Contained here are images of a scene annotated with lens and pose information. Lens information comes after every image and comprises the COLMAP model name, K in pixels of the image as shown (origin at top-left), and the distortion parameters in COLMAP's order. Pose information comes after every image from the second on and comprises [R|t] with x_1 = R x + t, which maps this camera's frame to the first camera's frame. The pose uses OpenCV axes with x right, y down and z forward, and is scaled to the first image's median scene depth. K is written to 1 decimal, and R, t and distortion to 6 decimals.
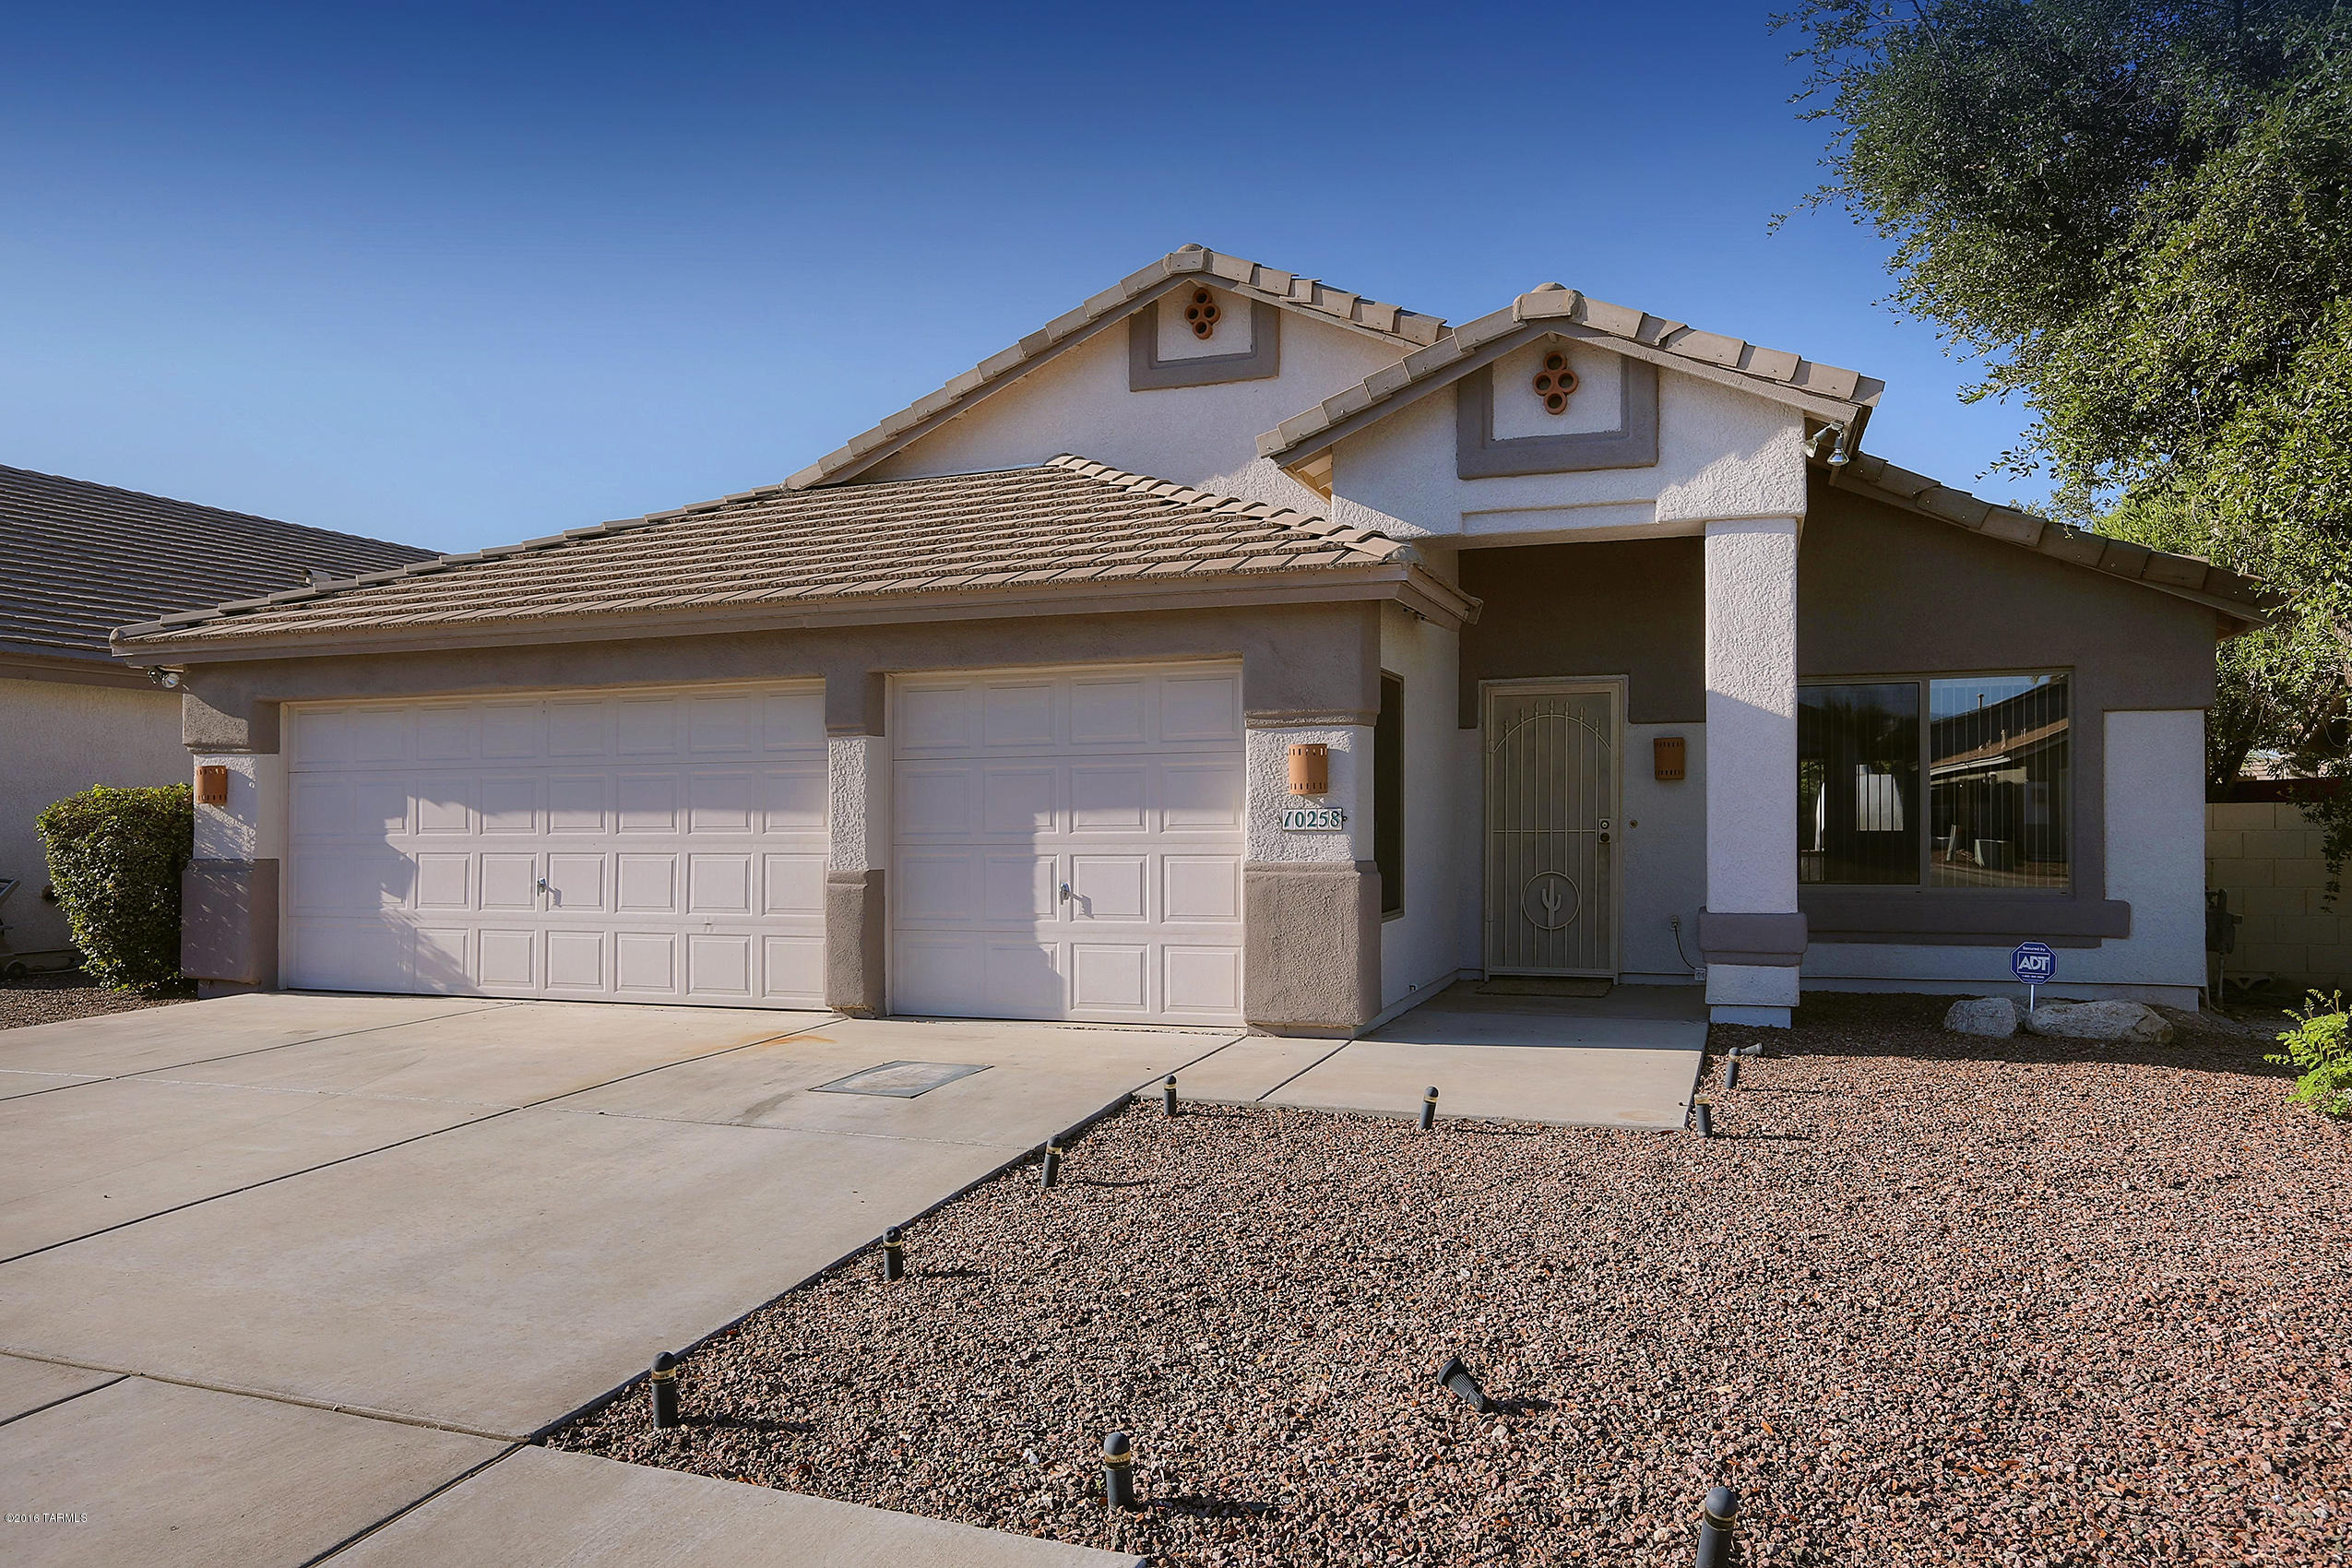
lens RADIAL K [[1548.8, 0, 1151.2], [0, 1548.8, 818.8], [0, 0, 1]] dist [-0.000754, 0.003118]
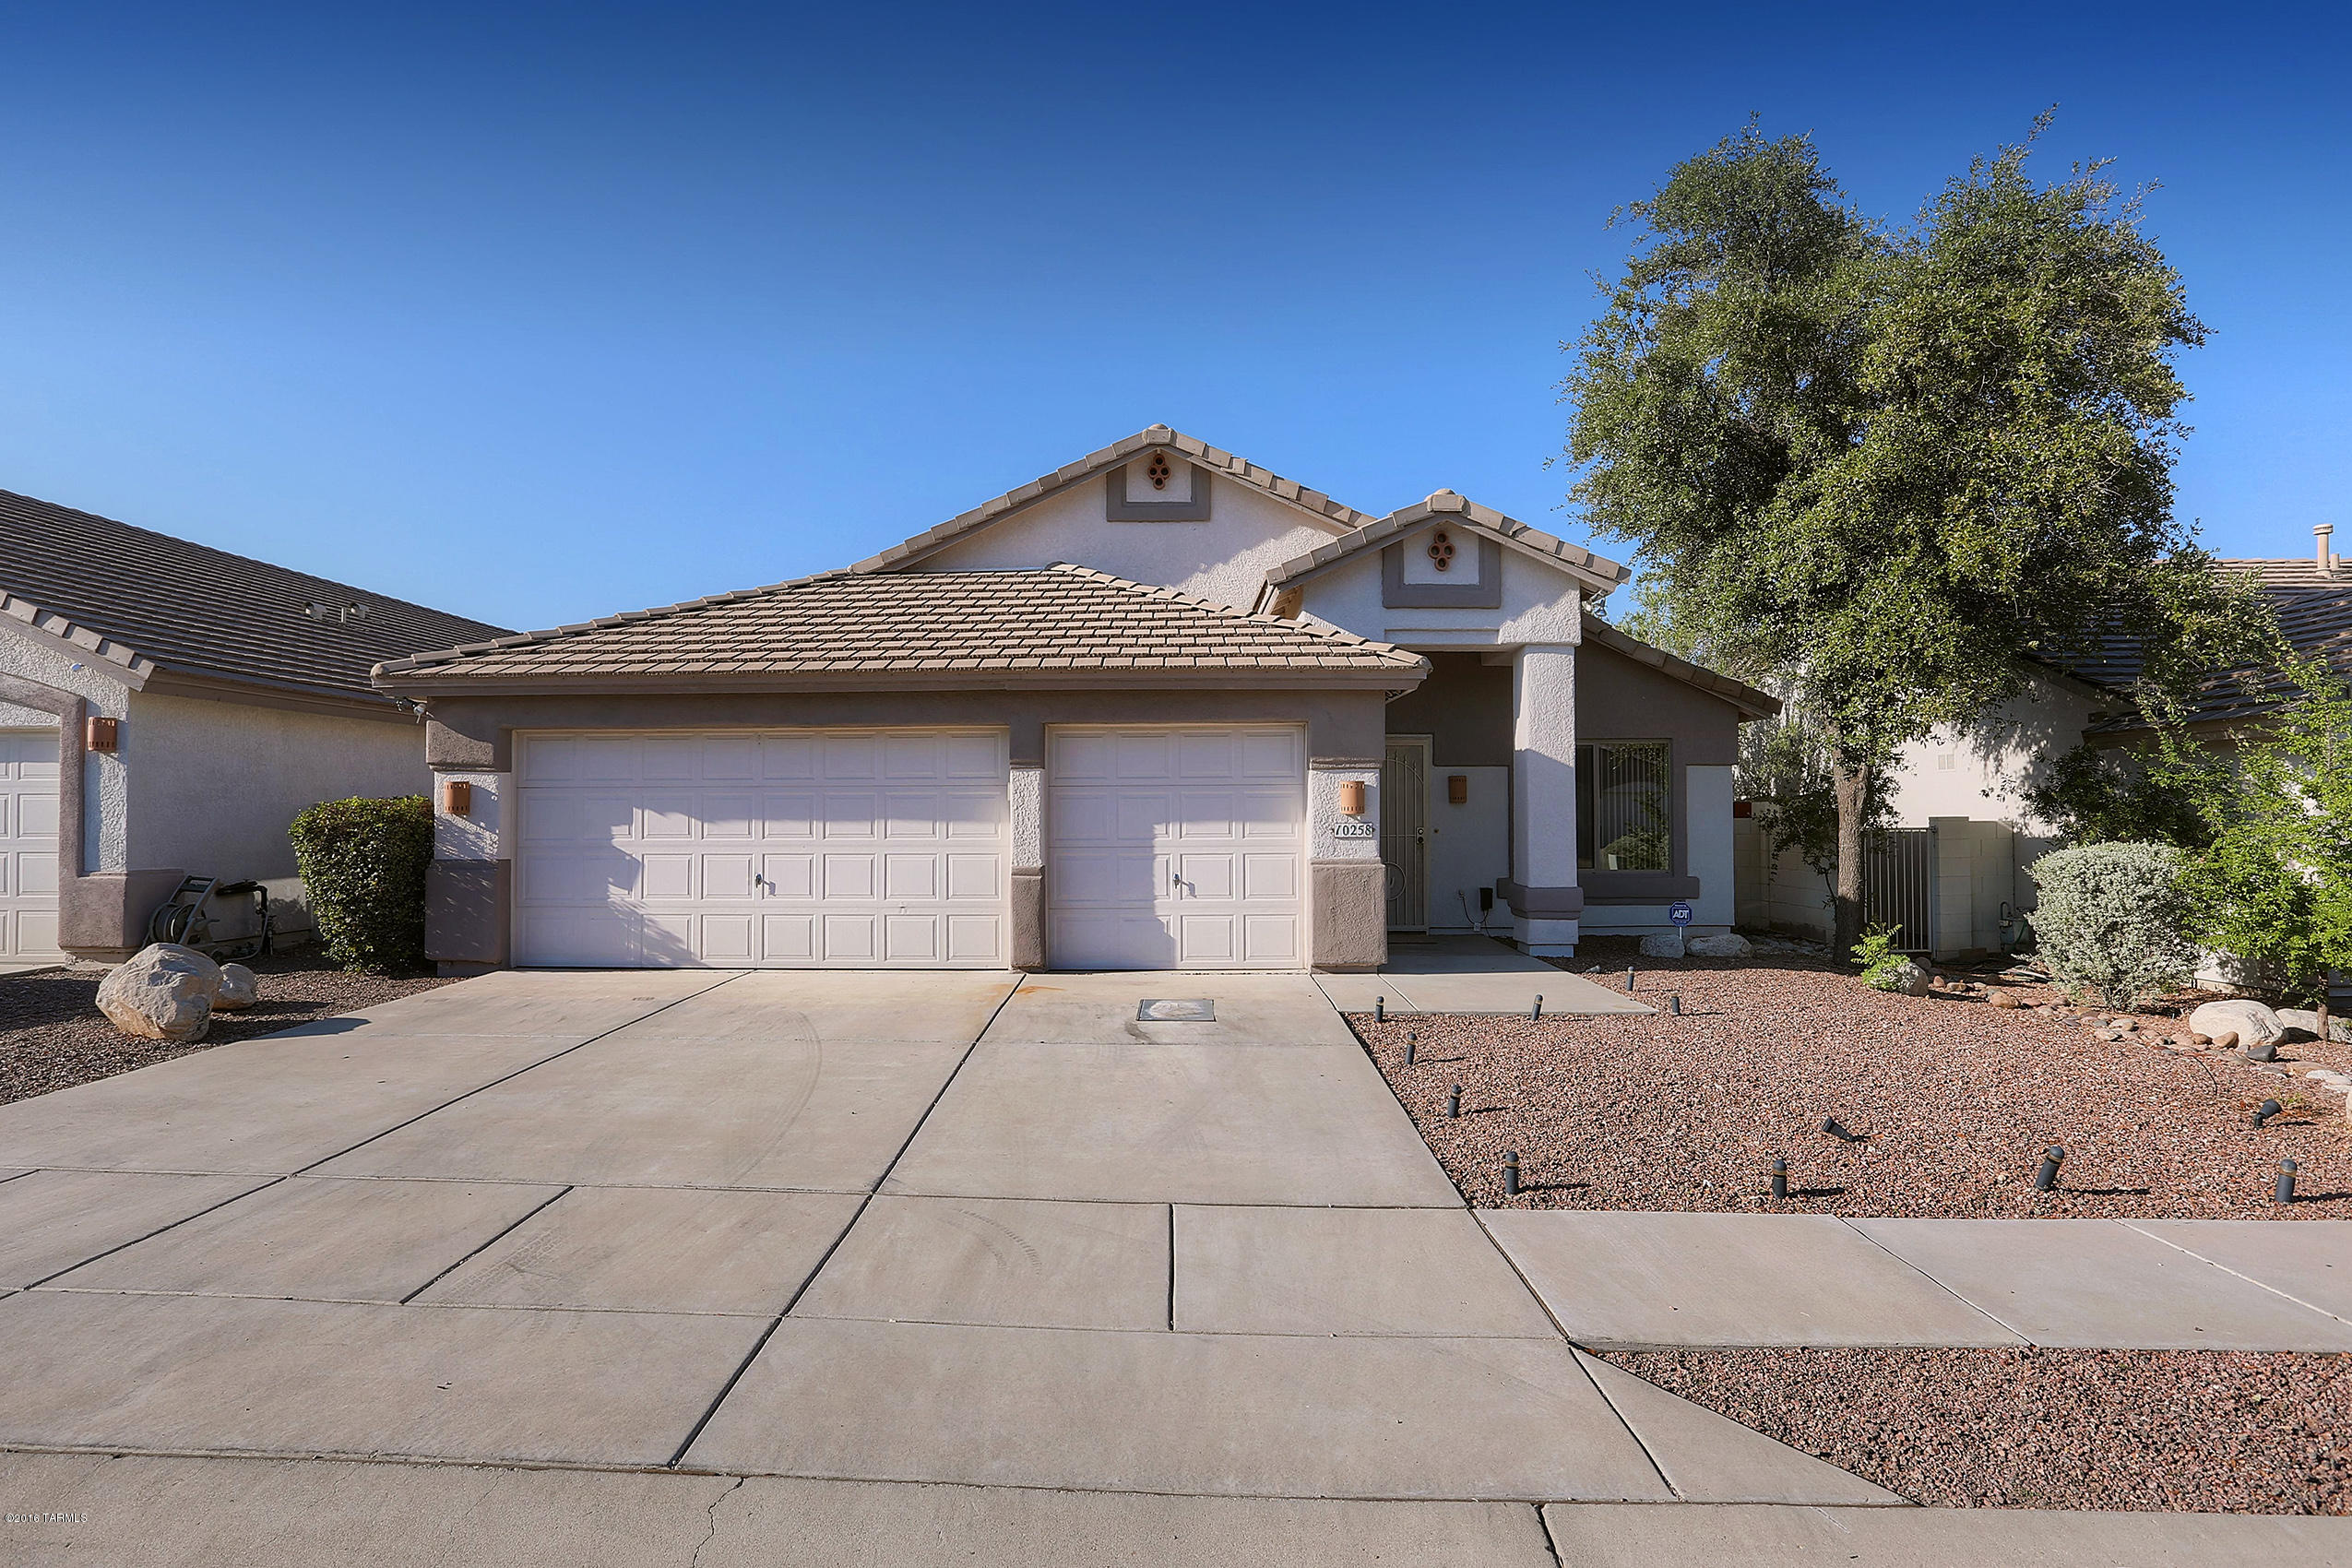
lens RADIAL K [[1198.5, 0, 1172.6], [0, 1198.5, 797.7], [0, 0, 1]] dist [-0.035654, 0.002900]
pose [[0.941119, 0.010858, 0.337901, -0.403953], [-0.005219, 0.999832, -0.017591, -0.008682], [-0.338036, 0.014791, 0.941017, -0.045070]]
